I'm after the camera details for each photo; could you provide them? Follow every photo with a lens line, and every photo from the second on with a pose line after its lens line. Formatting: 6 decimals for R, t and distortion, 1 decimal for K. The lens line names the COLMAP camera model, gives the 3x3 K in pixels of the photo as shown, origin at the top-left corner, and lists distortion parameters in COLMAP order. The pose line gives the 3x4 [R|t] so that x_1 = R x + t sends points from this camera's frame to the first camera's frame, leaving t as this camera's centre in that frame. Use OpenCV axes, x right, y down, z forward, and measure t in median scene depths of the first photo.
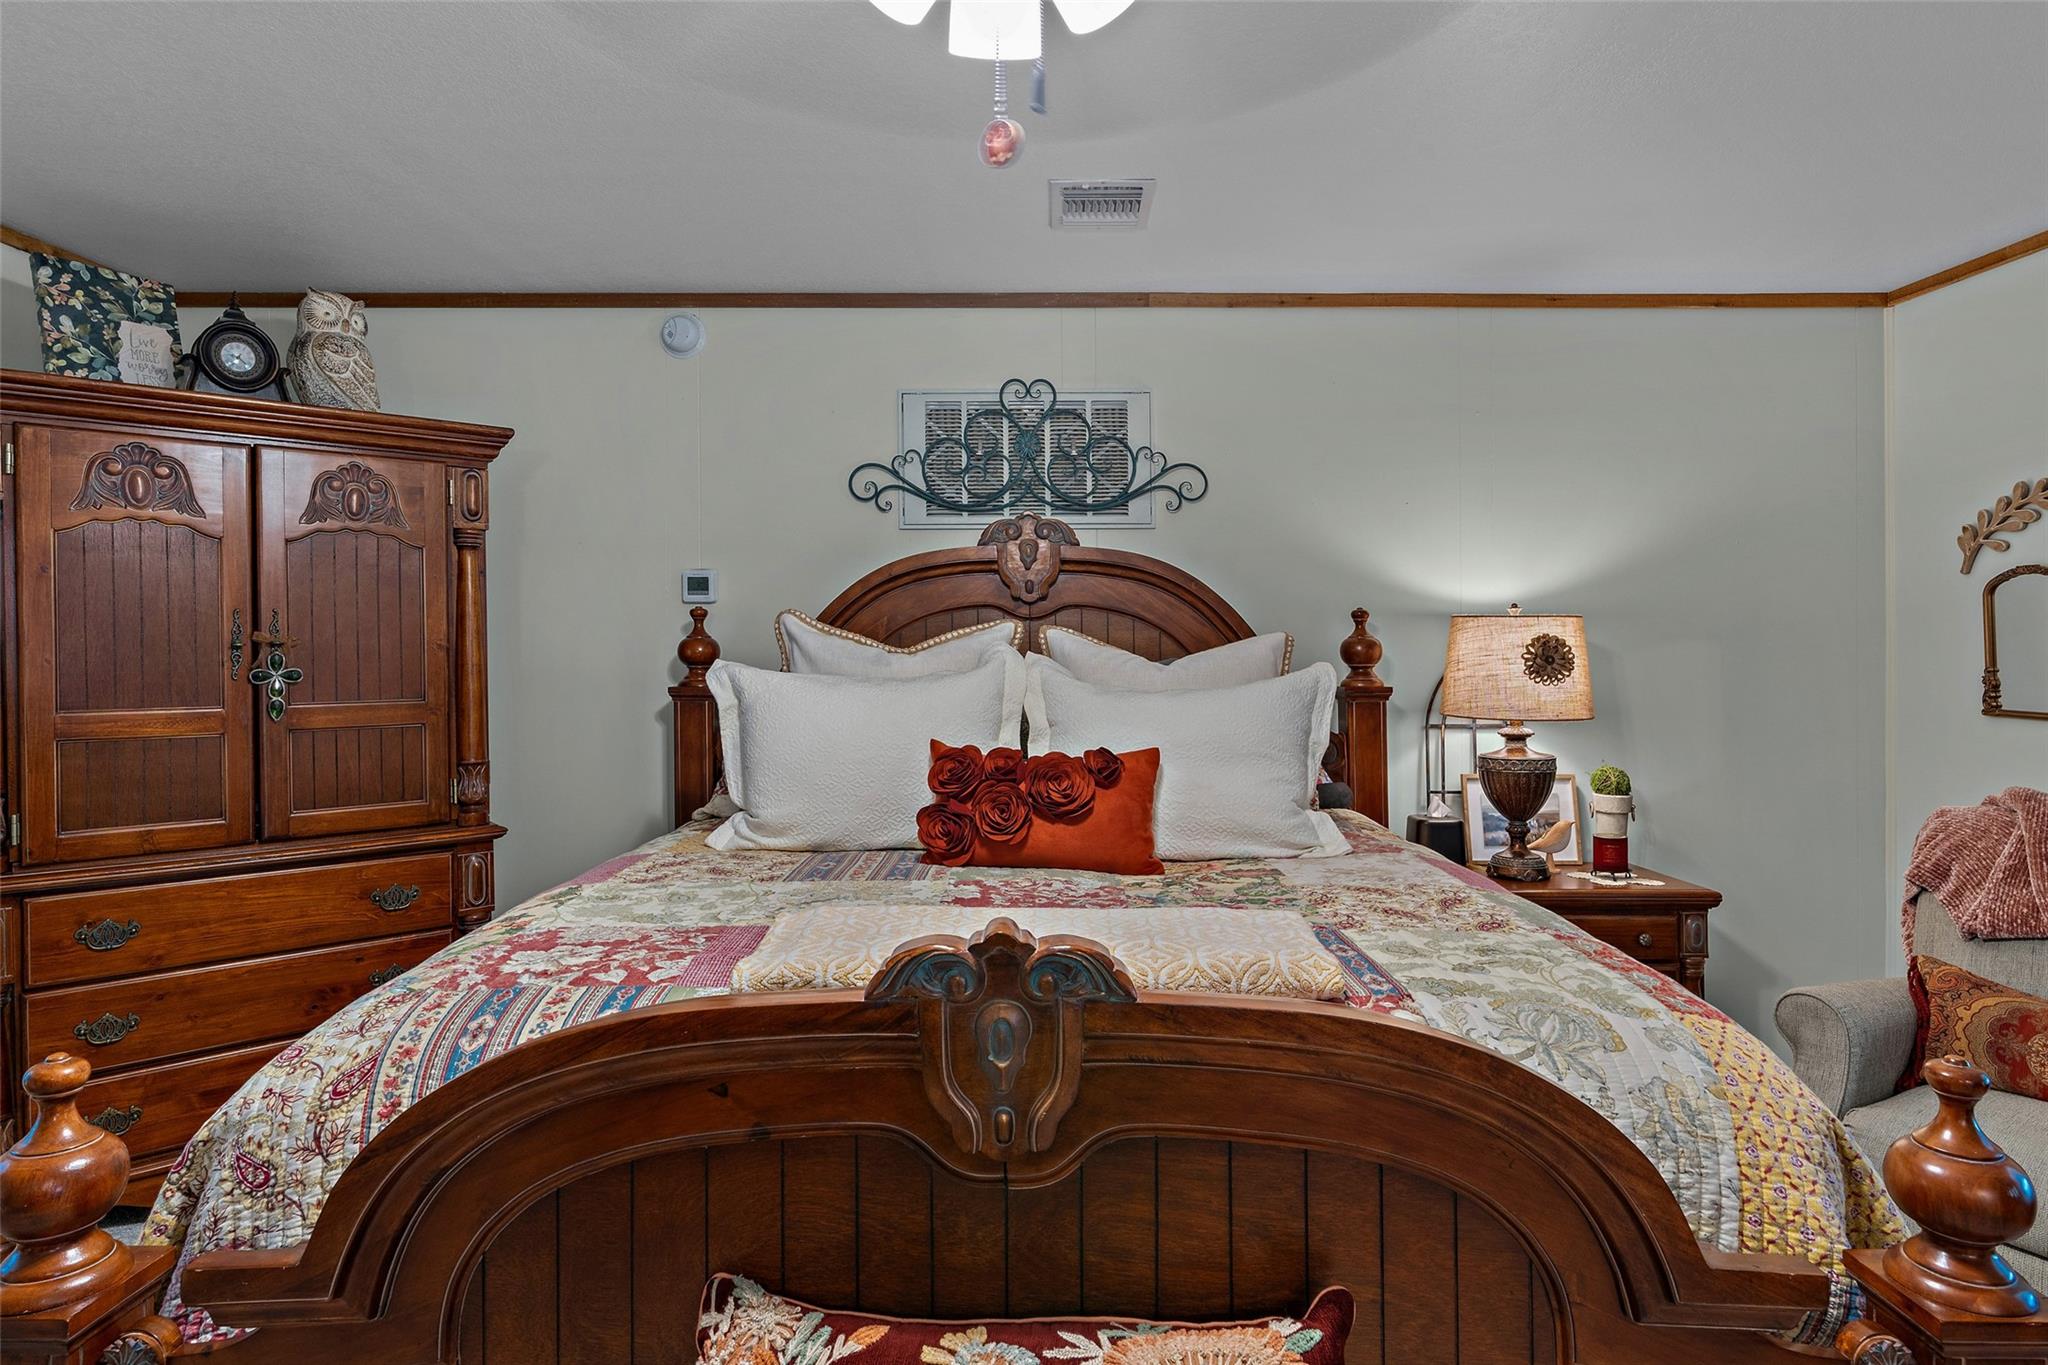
lens RADIAL K [[1152.8, 0, 1037.3], [0, 1152.8, 641.9], [0, 0, 1]] dist [-0.006881, -0.000526]
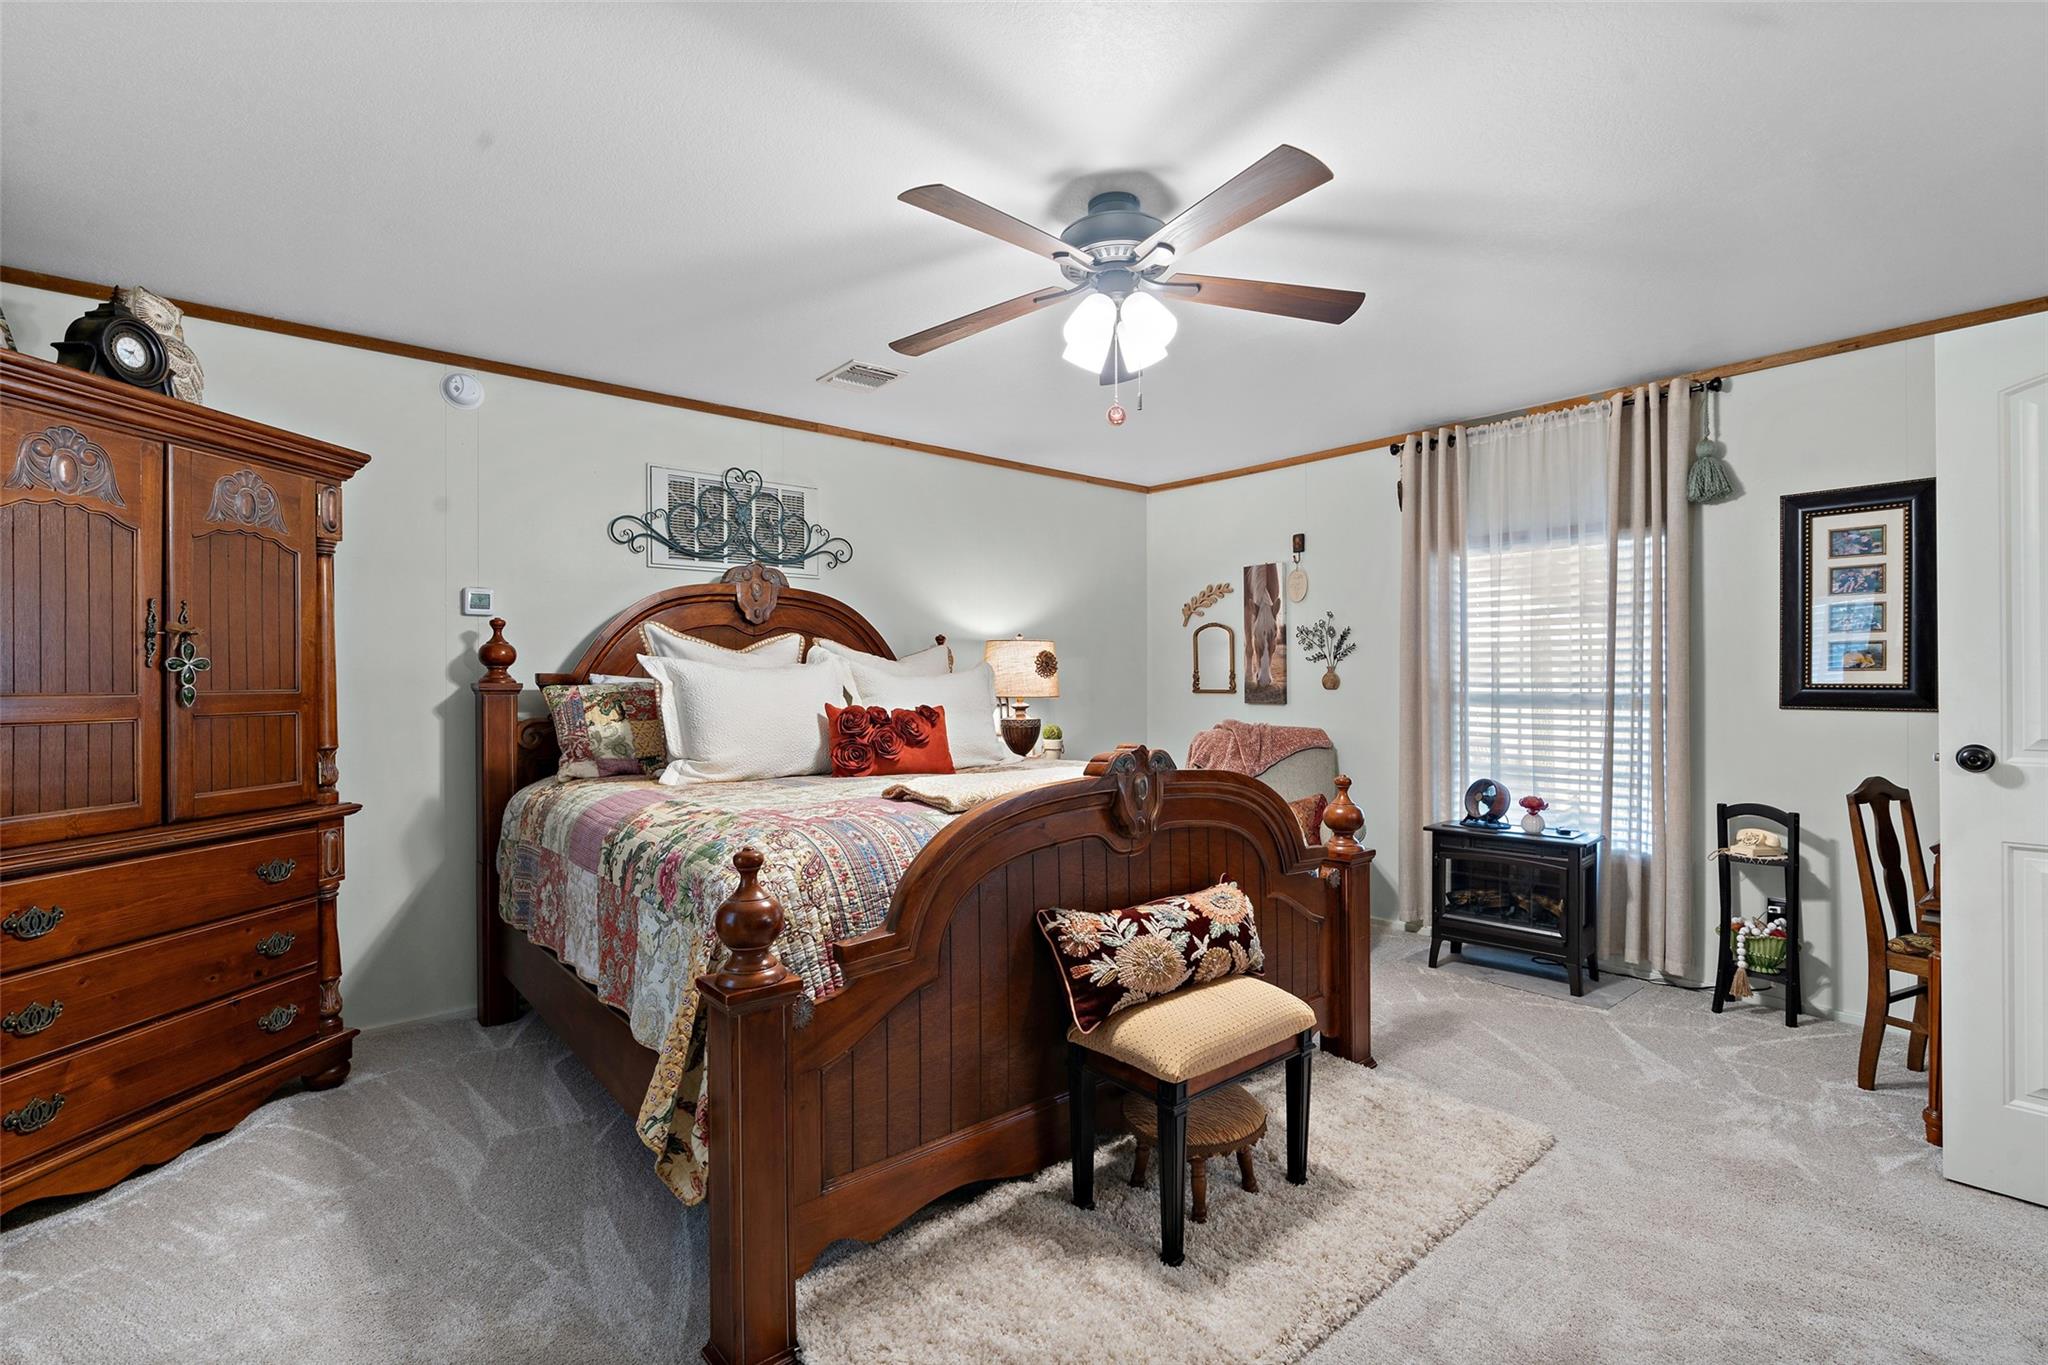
lens RADIAL K [[953.8, 0, 1024.7], [0, 953.8, 677.0], [0, 0, 1]] dist [-0.016509, 0.007583]
pose [[0.757205, 0.000723, 0.653177, -0.556704], [0.004579, 0.999969, -0.006414, 0.043310], [-0.653162, 0.007848, 0.757178, -0.133988]]
